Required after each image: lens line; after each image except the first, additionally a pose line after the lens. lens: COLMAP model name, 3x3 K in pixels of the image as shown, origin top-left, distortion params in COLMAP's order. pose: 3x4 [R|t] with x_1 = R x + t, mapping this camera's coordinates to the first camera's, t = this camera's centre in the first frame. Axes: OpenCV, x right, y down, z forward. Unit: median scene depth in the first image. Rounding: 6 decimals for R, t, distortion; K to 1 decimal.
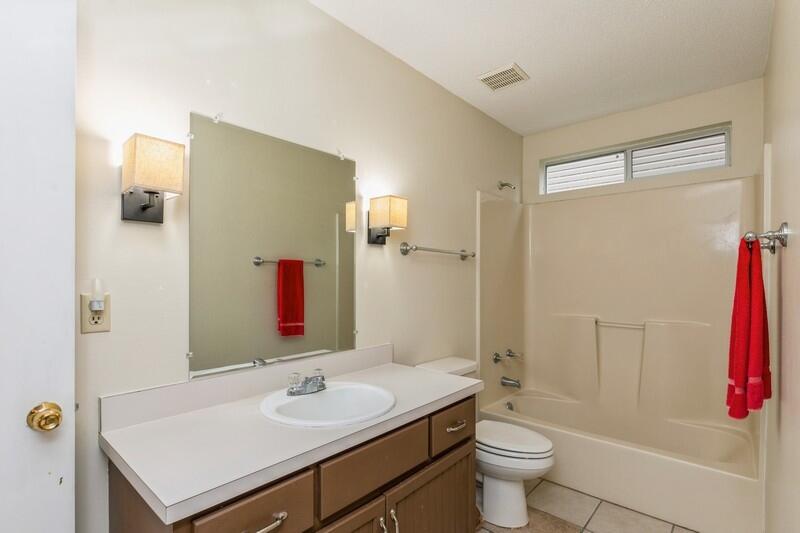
lens RADIAL K [[402.2, 0, 390.4], [0, 402.2, 280.2], [0, 0, 1]] dist [0.002100, 0.000822]
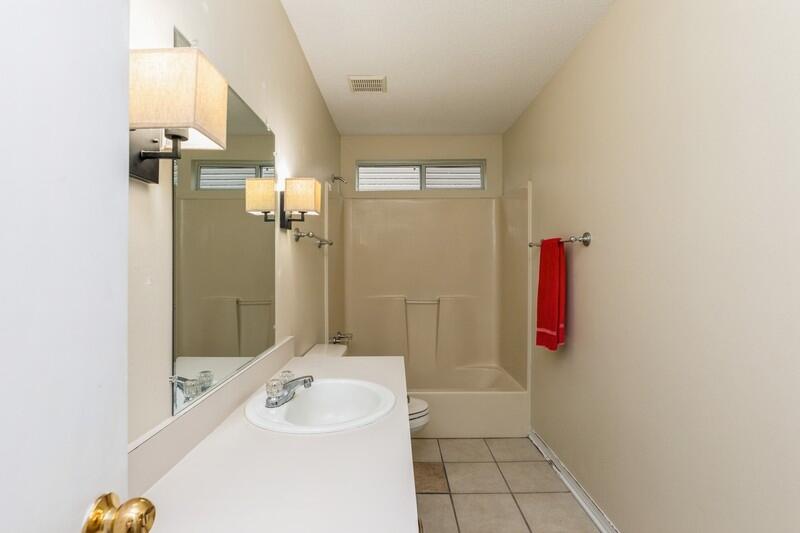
lens RADIAL K [[402.2, 0, 399.9], [0, 402.2, 262.6], [0, 0, 1]] dist [0.002100, 0.000822]
pose [[0.729873, 0.000217, 0.683583, -0.393349], [0.008855, 0.999913, -0.009772, -0.001098], [-0.683525, 0.013186, 0.729808, 0.131948]]
